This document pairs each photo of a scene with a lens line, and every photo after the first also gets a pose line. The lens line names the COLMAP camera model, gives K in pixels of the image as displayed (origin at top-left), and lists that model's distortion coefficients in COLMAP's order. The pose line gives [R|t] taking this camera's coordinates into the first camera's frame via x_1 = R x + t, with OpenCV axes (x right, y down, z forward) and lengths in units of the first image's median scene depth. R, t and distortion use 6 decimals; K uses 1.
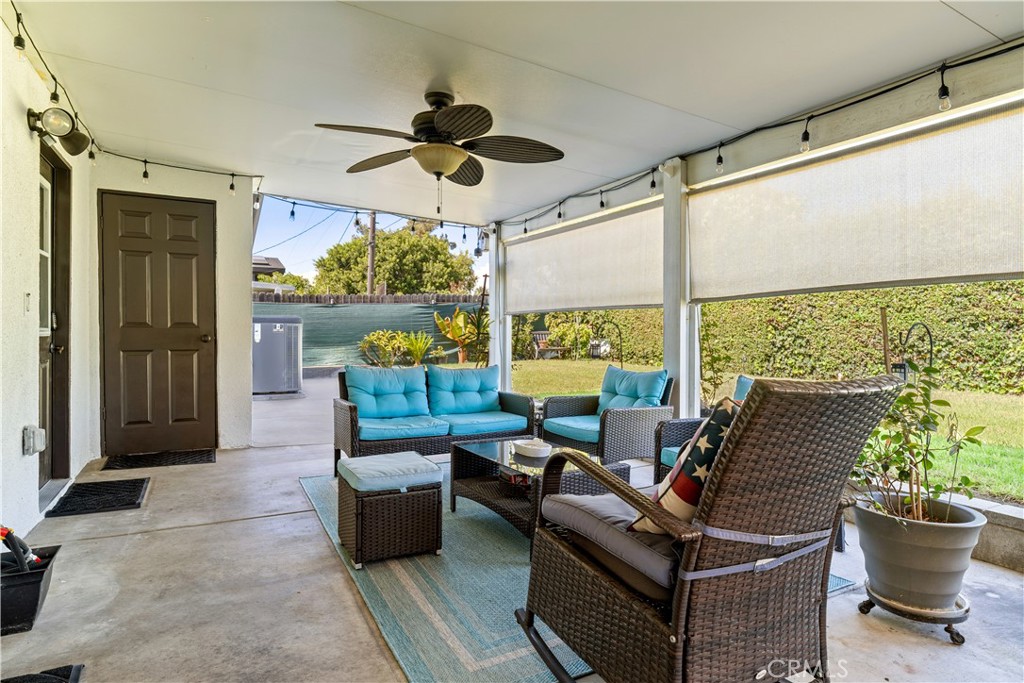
lens RADIAL K [[565.2, 0, 510.7], [0, 565.2, 328.7], [0, 0, 1]] dist [-0.001183, 0.000743]
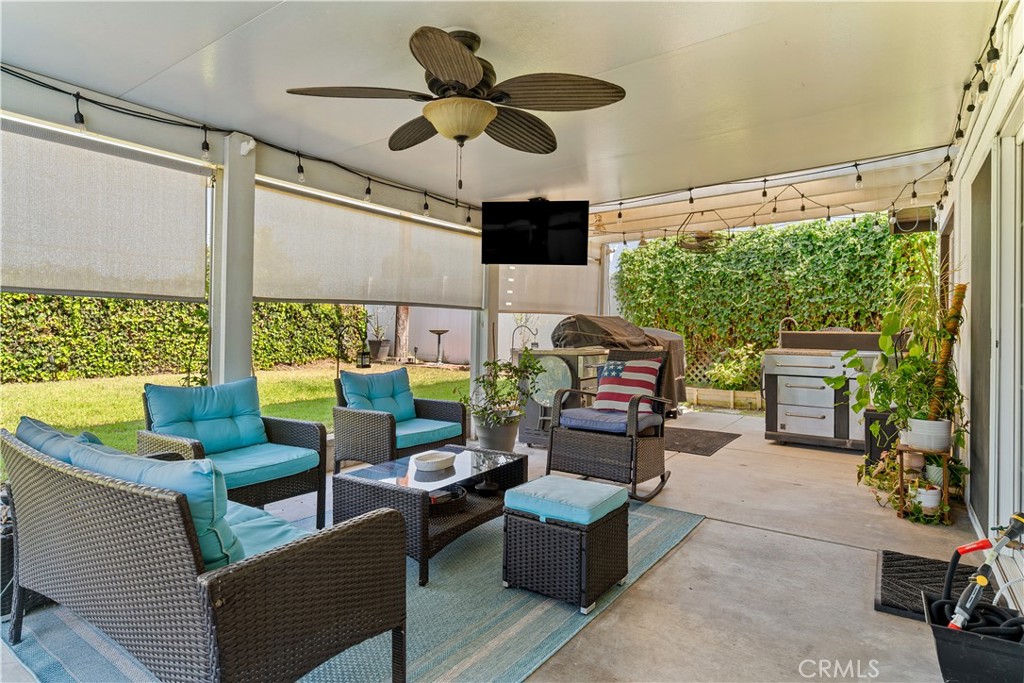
lens RADIAL K [[565.2, 0, 510.7], [0, 565.2, 328.7], [0, 0, 1]] dist [-0.001183, 0.000743]
pose [[-0.455877, -0.004788, 0.890030, -0.859975], [-0.010148, 0.999948, 0.000182, -0.012922], [-0.889985, -0.008950, -0.455903, 1.322618]]
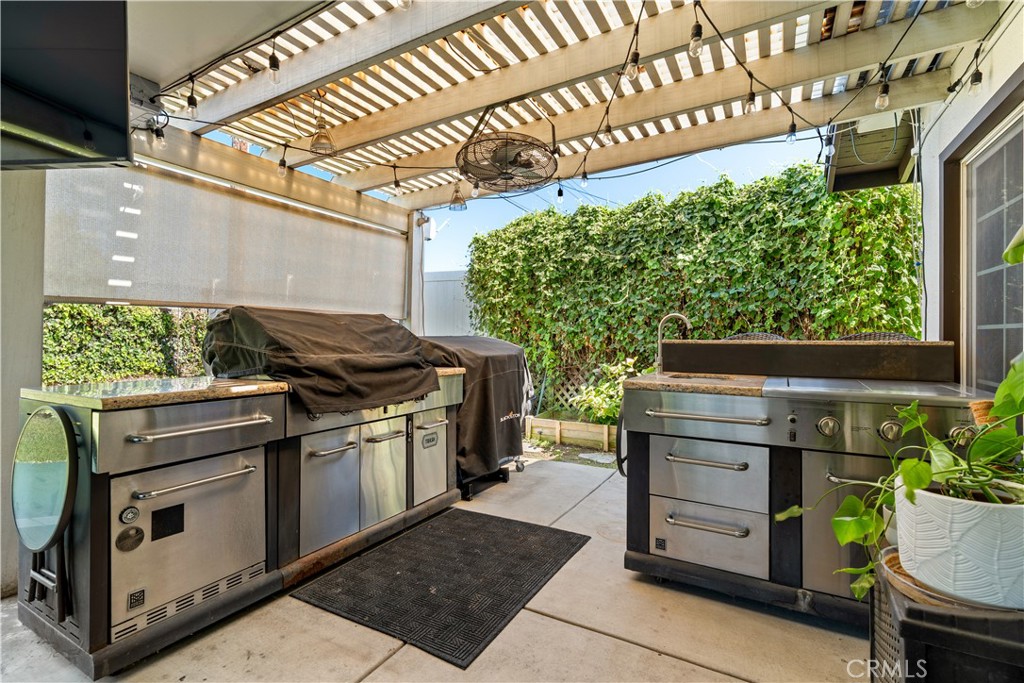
lens RADIAL K [[467.0, 0, 514.7], [0, 467.0, 335.4], [0, 0, 1]] dist [-0.007381, 0.001484]
pose [[-0.534371, 0.003694, 0.845242, -0.133271], [-0.005430, 0.999955, -0.007804, -0.013603], [-0.845233, -0.008760, -0.534326, 0.294925]]
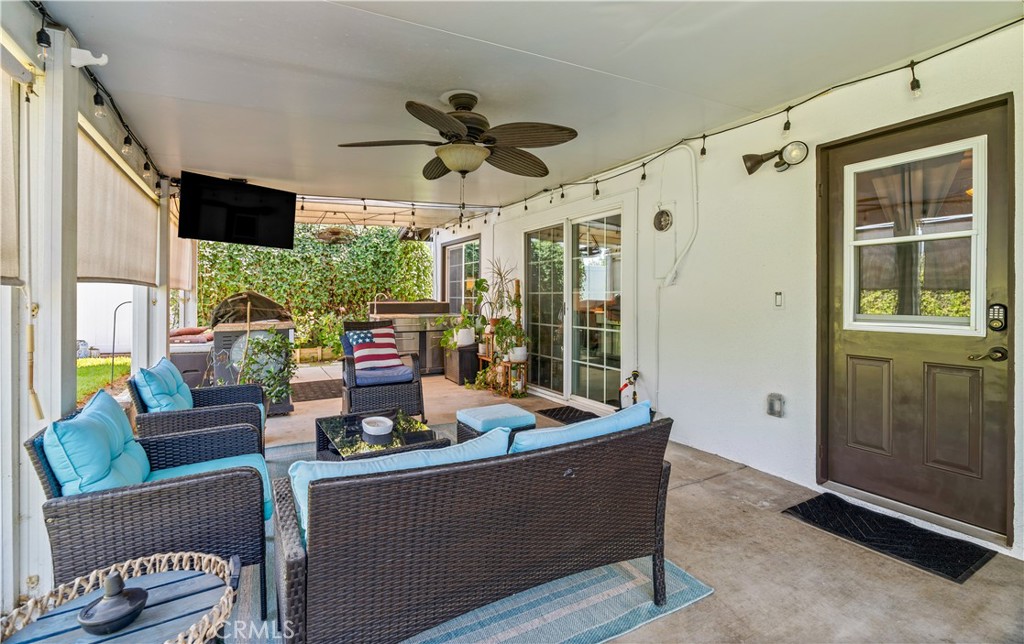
lens RADIAL K [[460.6, 0, 509.3], [0, 460.6, 297.4], [0, 0, 1]] dist [-0.001204, -0.000089]
pose [[-0.999984, 0.001625, -0.005351, -0.225081], [0.001620, 0.999998, 0.000987, -0.039187], [0.005353, 0.000979, -0.999985, 1.887162]]
